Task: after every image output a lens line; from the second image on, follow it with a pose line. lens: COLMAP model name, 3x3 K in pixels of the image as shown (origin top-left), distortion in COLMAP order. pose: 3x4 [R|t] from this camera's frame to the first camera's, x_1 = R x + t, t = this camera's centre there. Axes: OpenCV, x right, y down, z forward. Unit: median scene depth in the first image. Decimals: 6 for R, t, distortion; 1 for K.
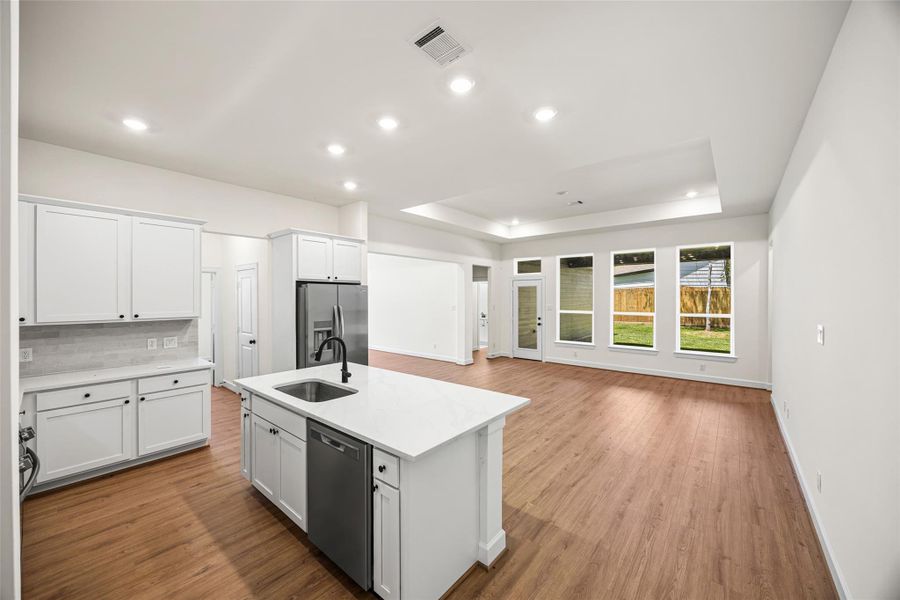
lens RADIAL K [[341.7, 0, 449.7], [0, 341.7, 298.0], [0, 0, 1]] dist [-0.004594, 0.000779]
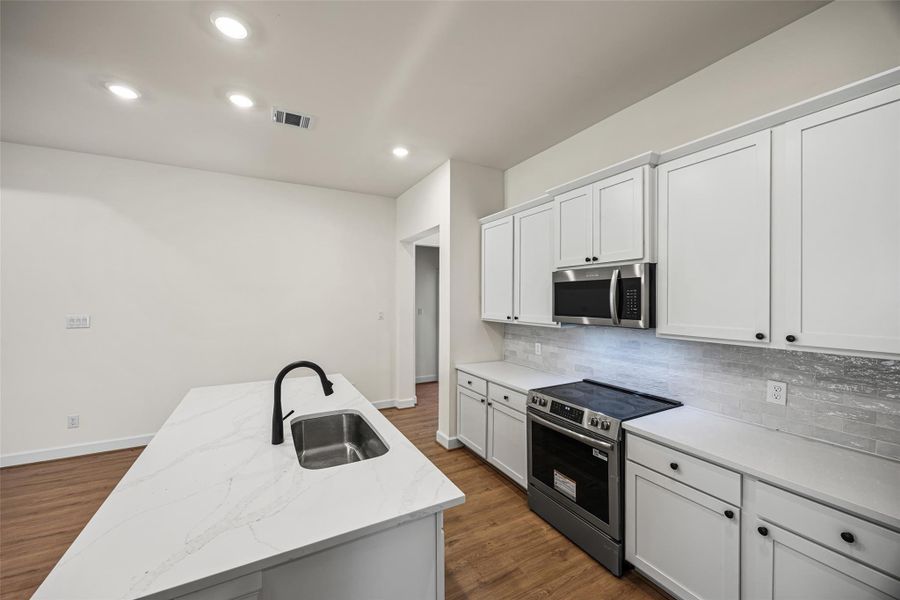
lens RADIAL K [[350.3, 0, 448.5], [0, 350.3, 296.8], [0, 0, 1]] dist [0.000904, 0.000595]
pose [[-0.927766, 0.000948, 0.373162, -0.735843], [-0.000963, 0.999987, -0.004933, 0.000178], [-0.373162, -0.004936, -0.927753, 1.329224]]
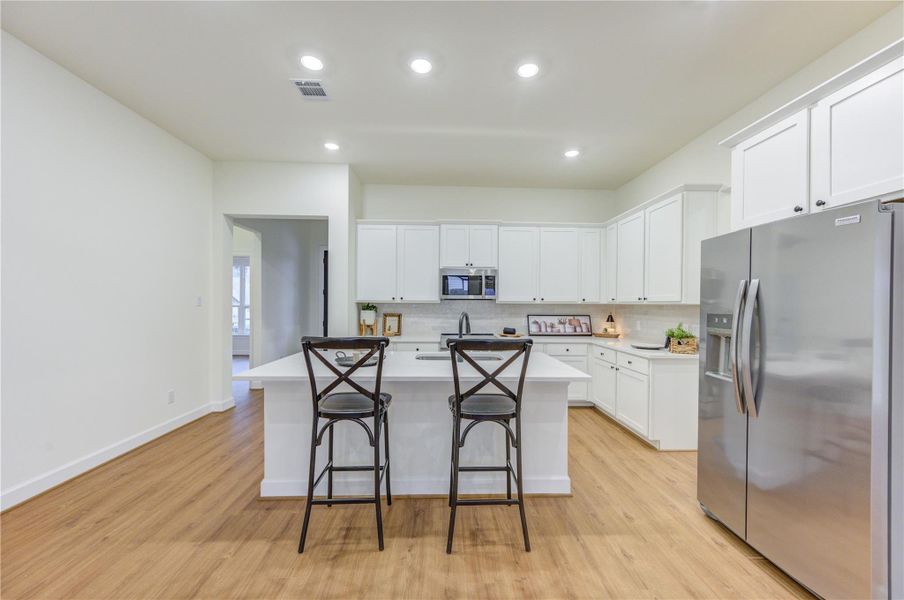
lens RADIAL K [[351.9, 0, 455.4], [0, 351.9, 304.5], [0, 0, 1]] dist [0.000904, 0.000595]
pose [[-0.740070, -0.003022, -0.672523, 0.318563], [-0.007990, 0.999959, 0.004300, 0.076878], [0.672483, 0.008556, -0.740063, 1.551686]]
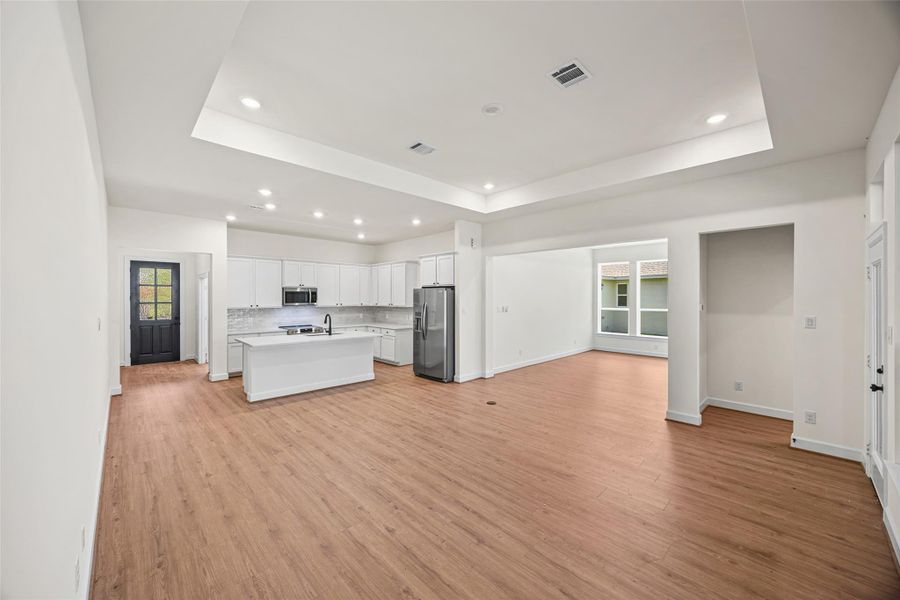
lens RADIAL K [[341.7, 0, 447.2], [0, 341.7, 298.5], [0, 0, 1]] dist [-0.004594, 0.000779]
pose [[-0.111823, 0.006310, -0.993708, 1.648601], [-0.001271, 0.999978, 0.006492, -0.007454], [0.993727, 0.001989, -0.111813, 1.826270]]
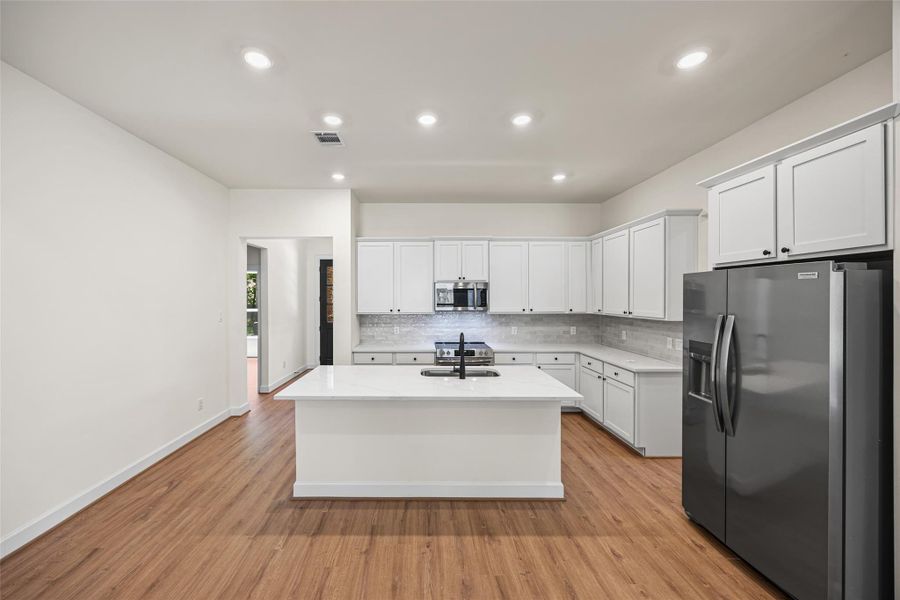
lens RADIAL K [[350.3, 0, 422.1], [0, 350.3, 297.9], [0, 0, 1]] dist [0.000904, 0.000595]
pose [[-0.767329, 0.002453, -0.641248, 0.432969], [0.000954, 0.999996, 0.002684, -0.003087], [0.641252, 0.001448, -0.767329, 1.591729]]
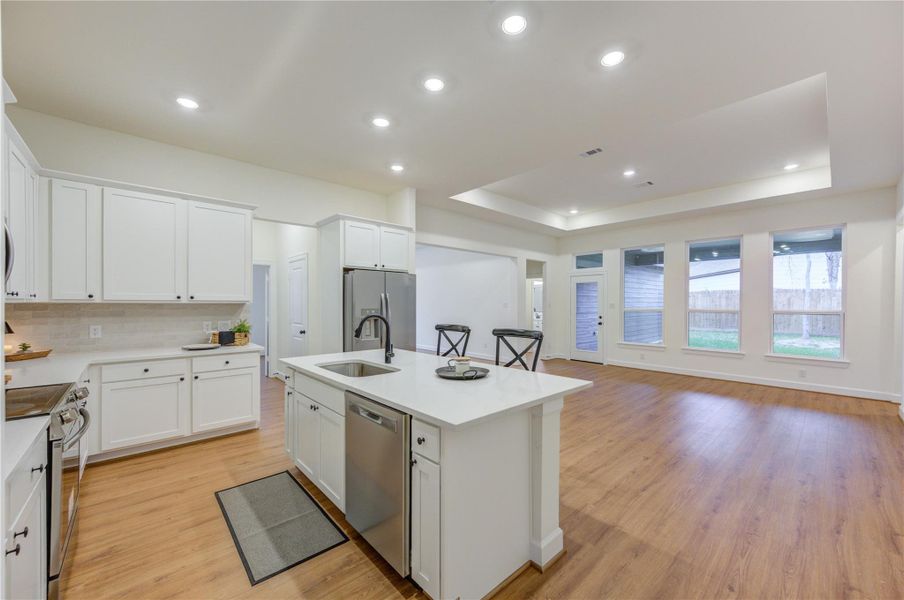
lens RADIAL K [[351.9, 0, 457.6], [0, 351.9, 306.5], [0, 0, 1]] dist [0.000904, 0.000595]
pose [[0.992024, 0.005250, -0.125937, 0.005316], [-0.004663, 0.999977, 0.004959, 0.077601], [0.125960, -0.004332, 0.992026, 0.055395]]
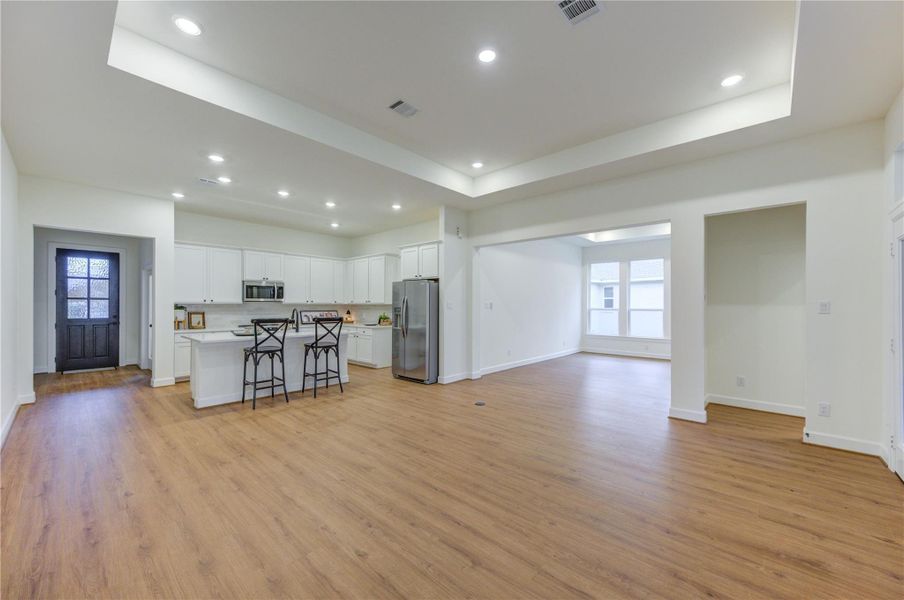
lens RADIAL K [[351.9, 0, 454.3], [0, 351.9, 306.2], [0, 0, 1]] dist [0.000904, 0.000595]
pose [[-0.038391, 0.004507, -0.999253, 1.519605], [-0.004875, 0.999977, 0.004697, 0.075114], [0.999251, 0.005052, -0.038368, 1.800152]]
